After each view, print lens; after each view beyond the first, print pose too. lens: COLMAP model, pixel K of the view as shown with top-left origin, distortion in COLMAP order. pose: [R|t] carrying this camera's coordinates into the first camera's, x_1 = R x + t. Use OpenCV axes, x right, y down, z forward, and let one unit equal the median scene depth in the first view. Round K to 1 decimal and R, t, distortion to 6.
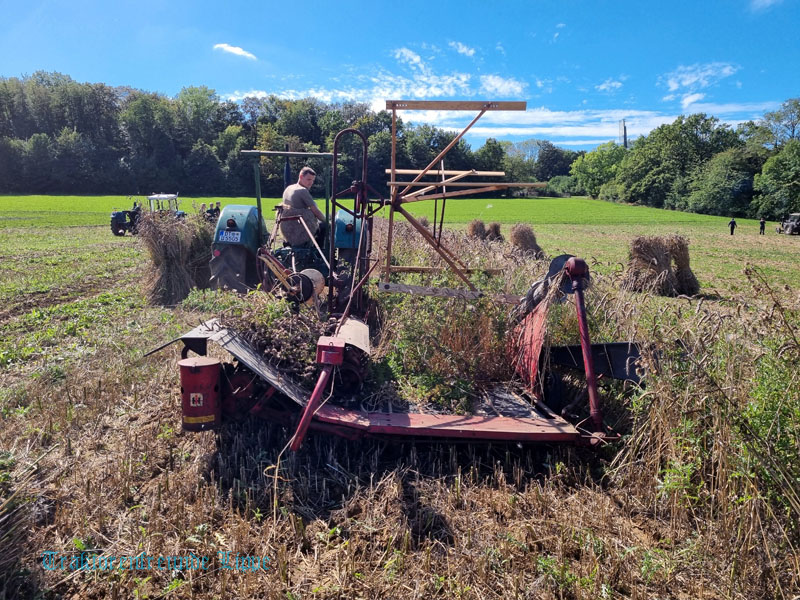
lens RADIAL K [[603.0, 0, 405.7], [0, 603.0, 303.2], [0, 0, 1]] dist [0.056591, -0.038384]
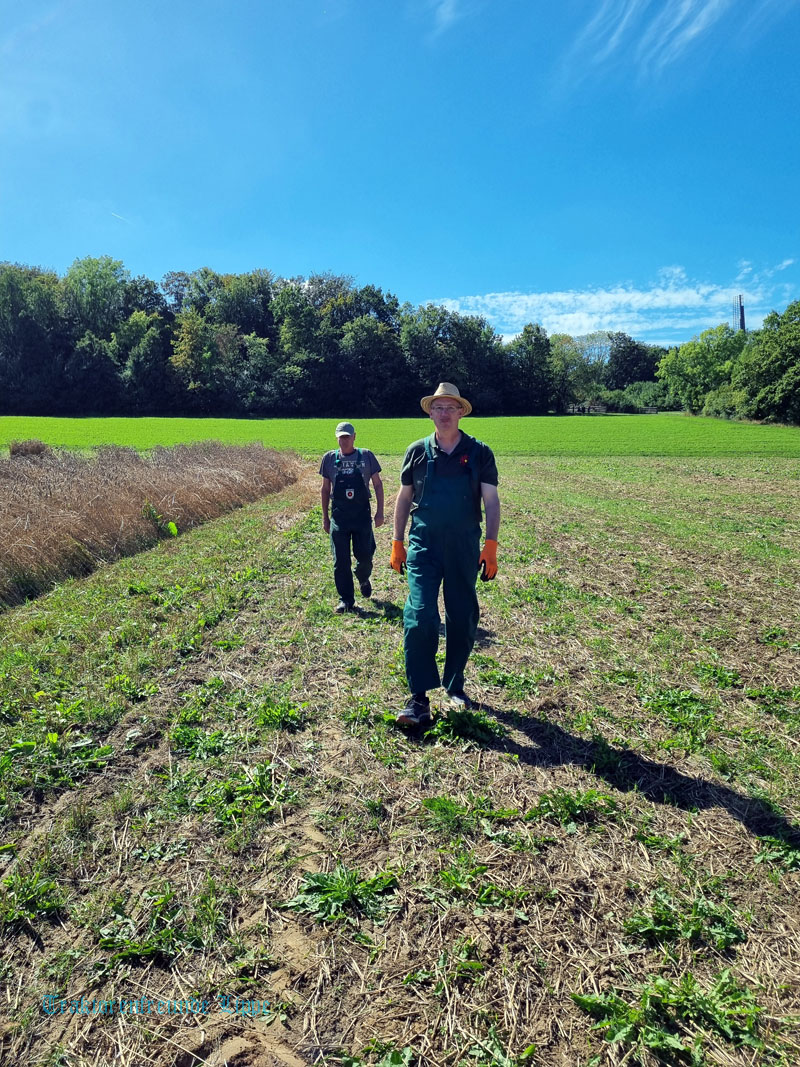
lens RADIAL K [[804.2, 0, 381.7], [0, 804.2, 532.2], [0, 0, 1]] dist [0.056591, -0.038384]
pose [[0.997756, 0.001001, -0.066951, 0.039908], [-0.003270, 0.999424, -0.033792, -0.019375], [0.066878, 0.033935, 0.997184, 0.135586]]
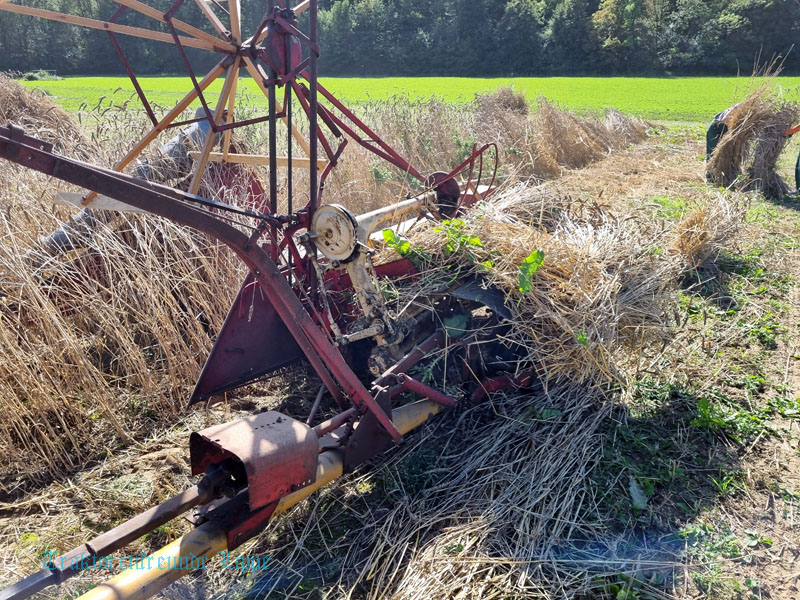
lens RADIAL K [[603.0, 0, 397.0], [0, 603.0, 300.2], [0, 0, 1]] dist [0.056591, -0.038384]
pose [[0.797377, 0.200328, -0.569261, 0.021812], [-0.104135, 0.974820, 0.197183, -0.043349], [0.594429, -0.097949, 0.798161, 0.300798]]
